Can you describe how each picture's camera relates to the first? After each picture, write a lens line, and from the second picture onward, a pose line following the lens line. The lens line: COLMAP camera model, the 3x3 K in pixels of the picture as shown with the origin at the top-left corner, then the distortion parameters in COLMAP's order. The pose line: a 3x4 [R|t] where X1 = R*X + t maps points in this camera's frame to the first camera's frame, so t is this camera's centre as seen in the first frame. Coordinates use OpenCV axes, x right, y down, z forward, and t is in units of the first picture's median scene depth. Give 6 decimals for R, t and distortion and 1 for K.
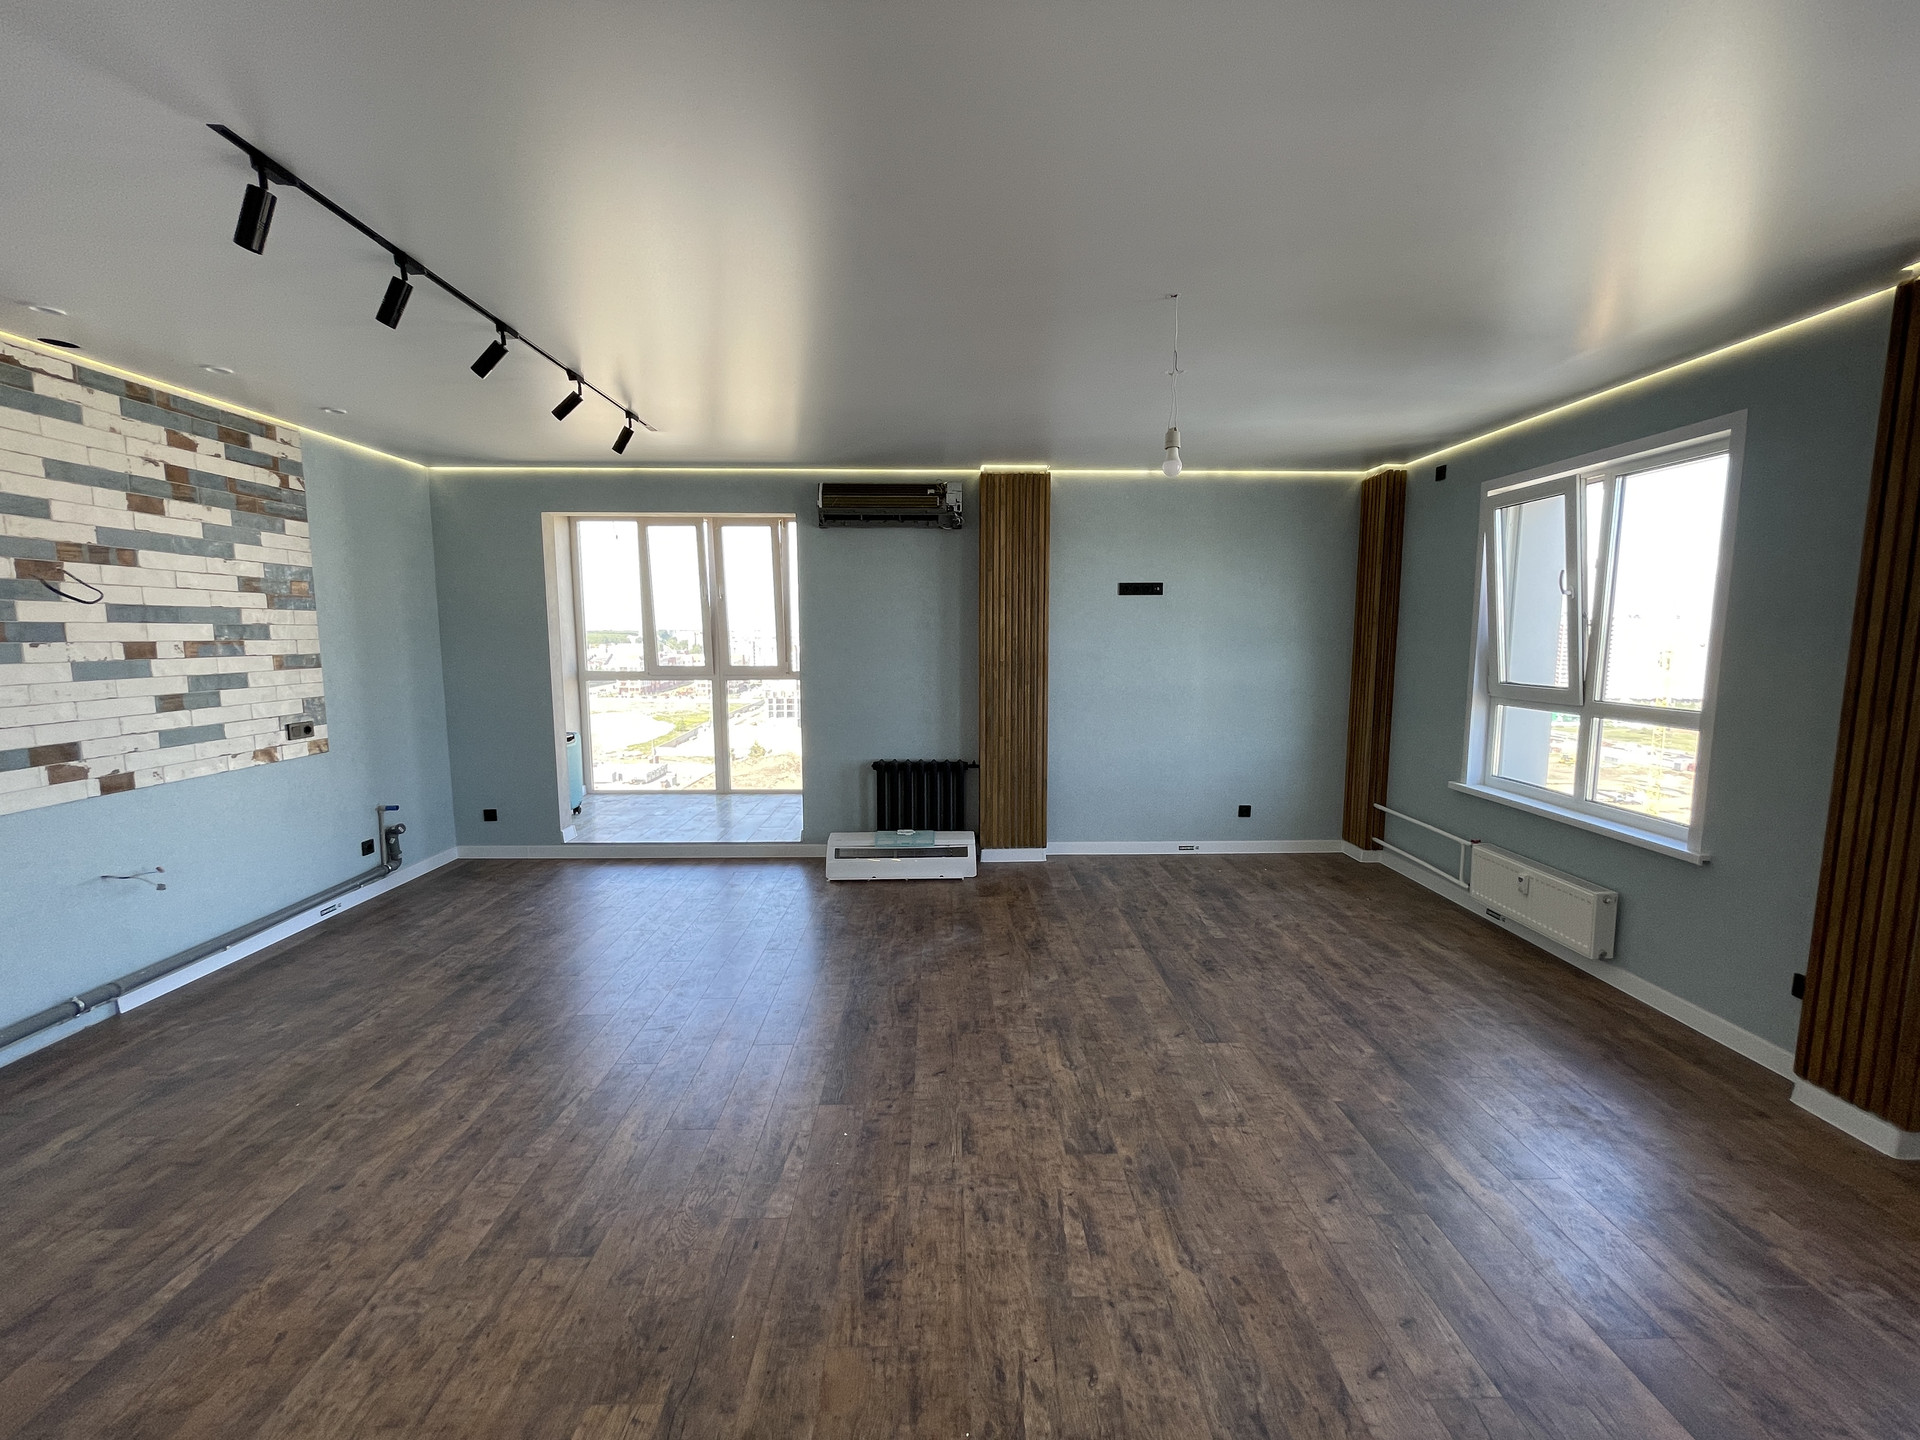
lens RADIAL K [[765.6, 0, 954.8], [0, 765.6, 718.9], [0, 0, 1]] dist [-0.010651, 0.000063]
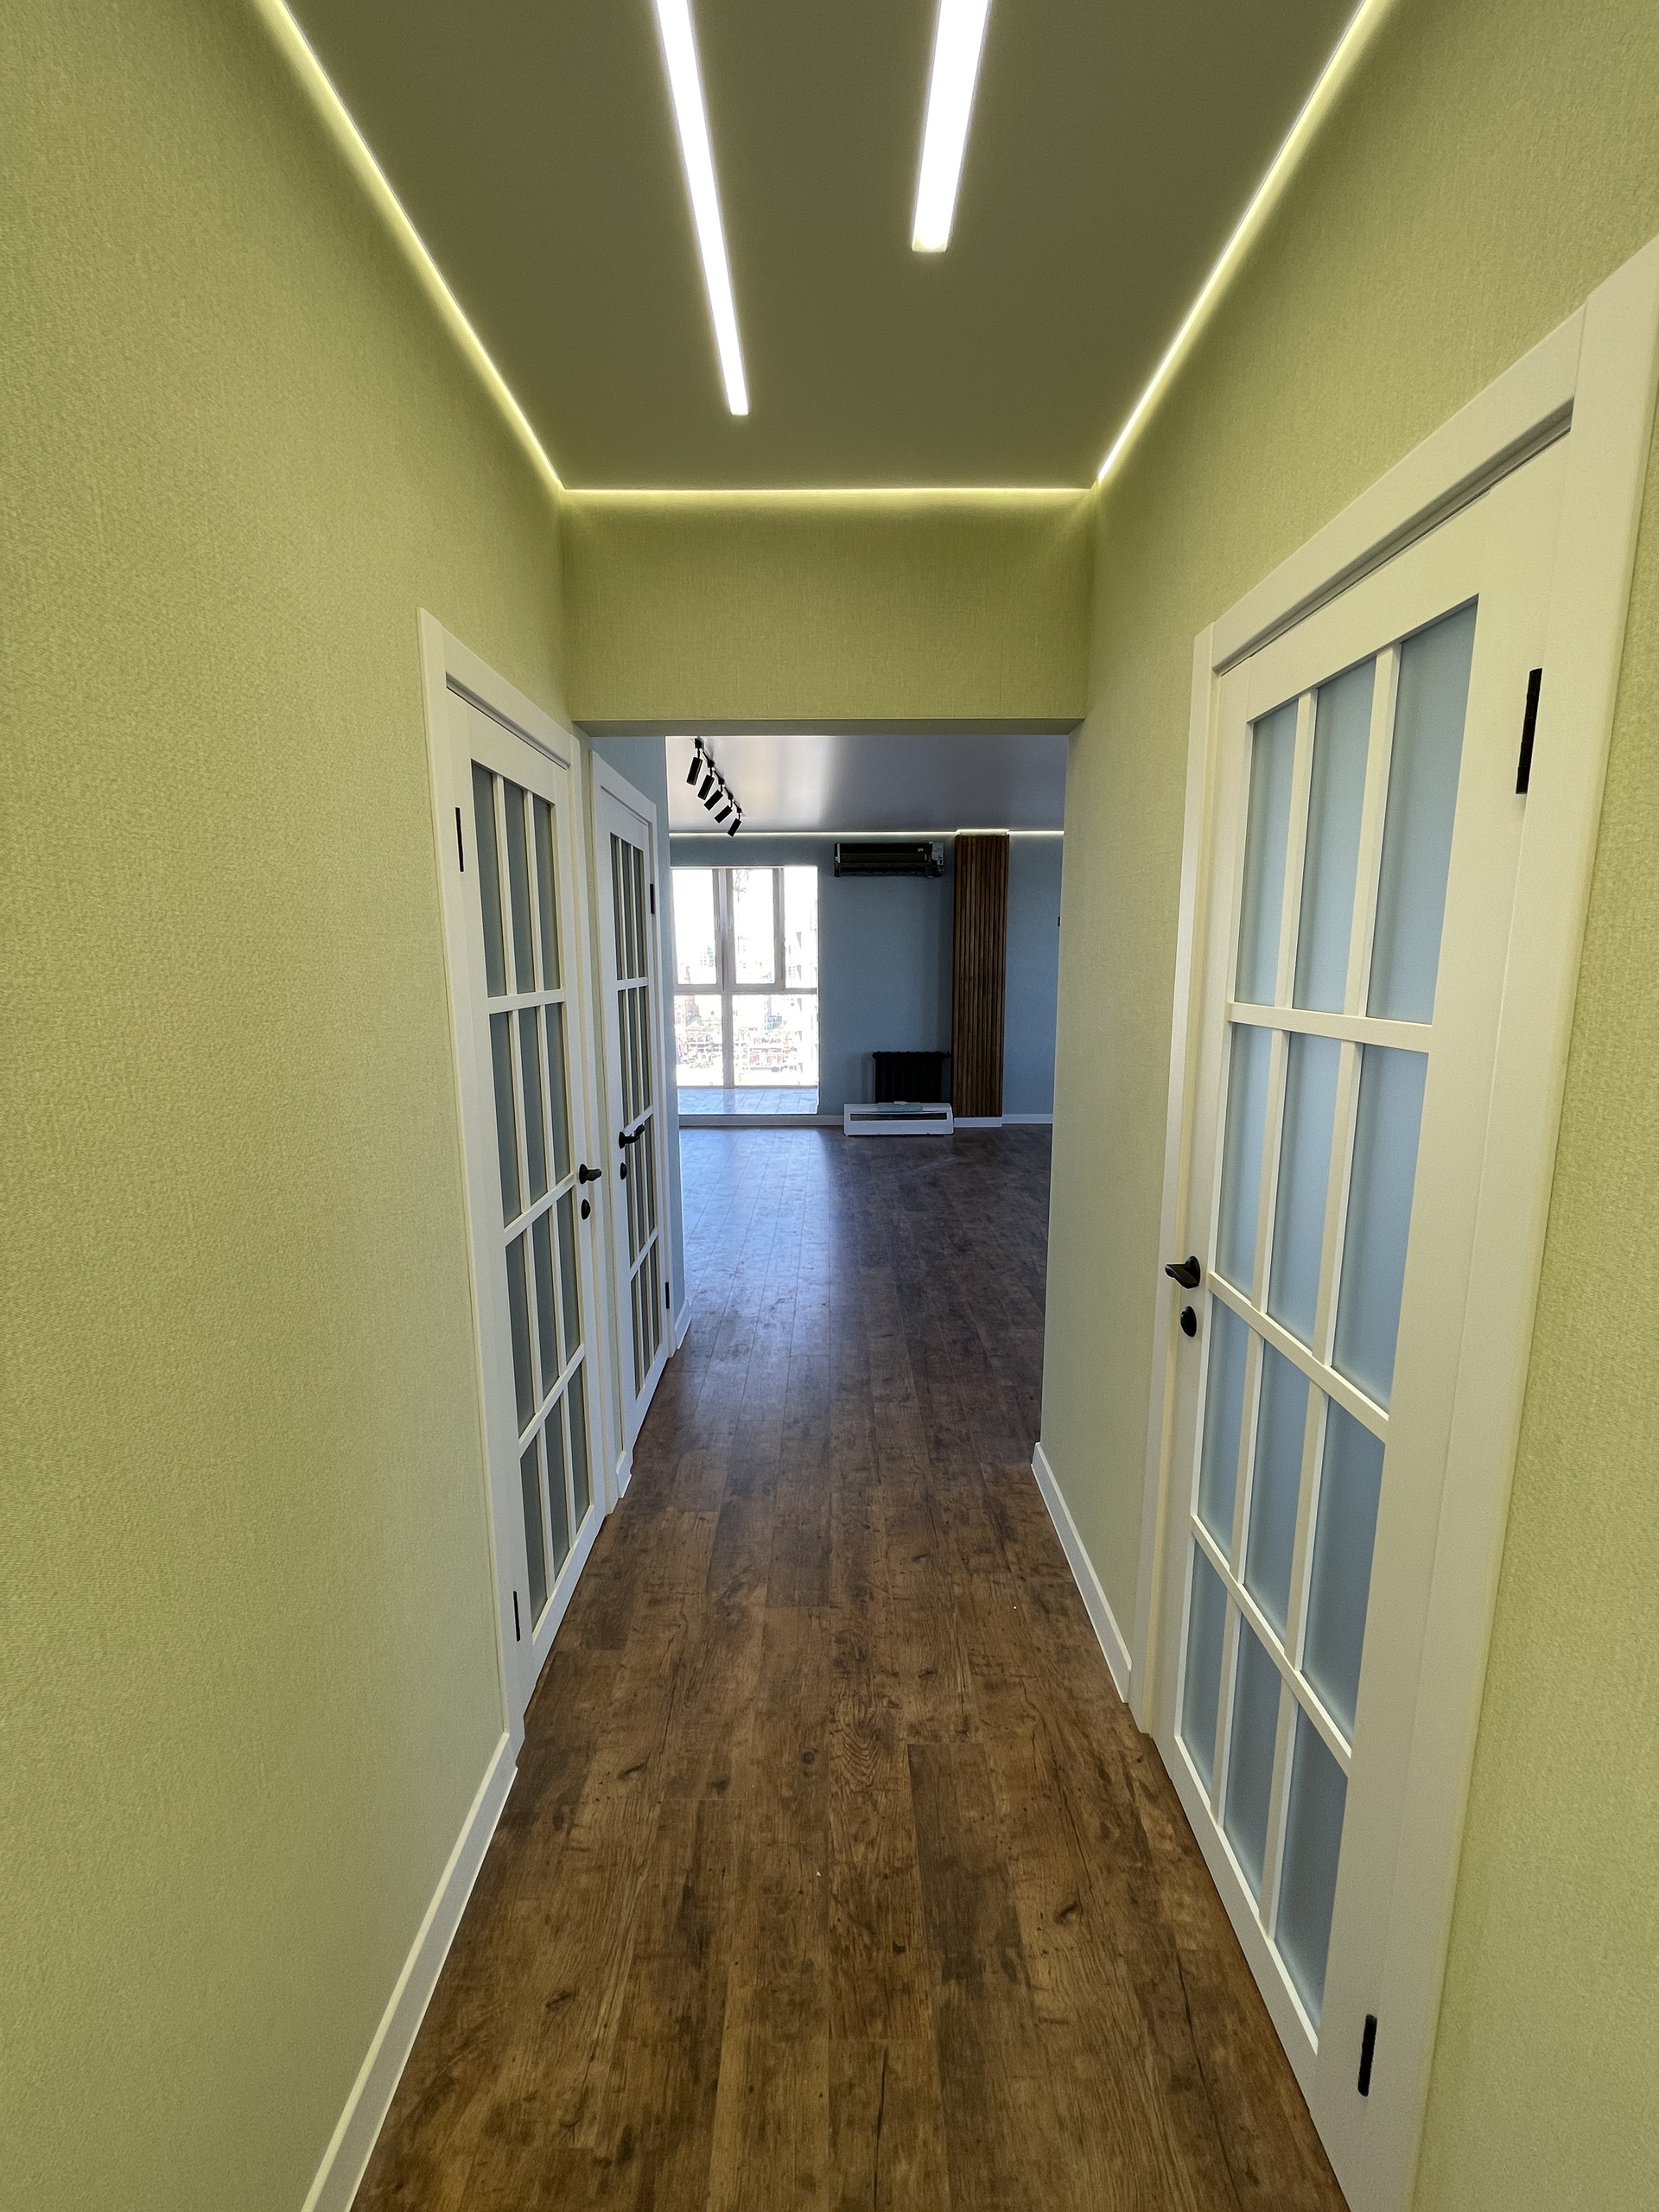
lens RADIAL K [[882.0, 0, 834.6], [0, 882.0, 1107.4], [0, 0, 1]] dist [-0.010651, 0.000063]
pose [[0.999917, -0.003069, -0.012549, -0.161530], [0.003804, 0.998252, 0.058985, 0.063022], [0.012346, -0.059028, 0.998180, -0.567081]]
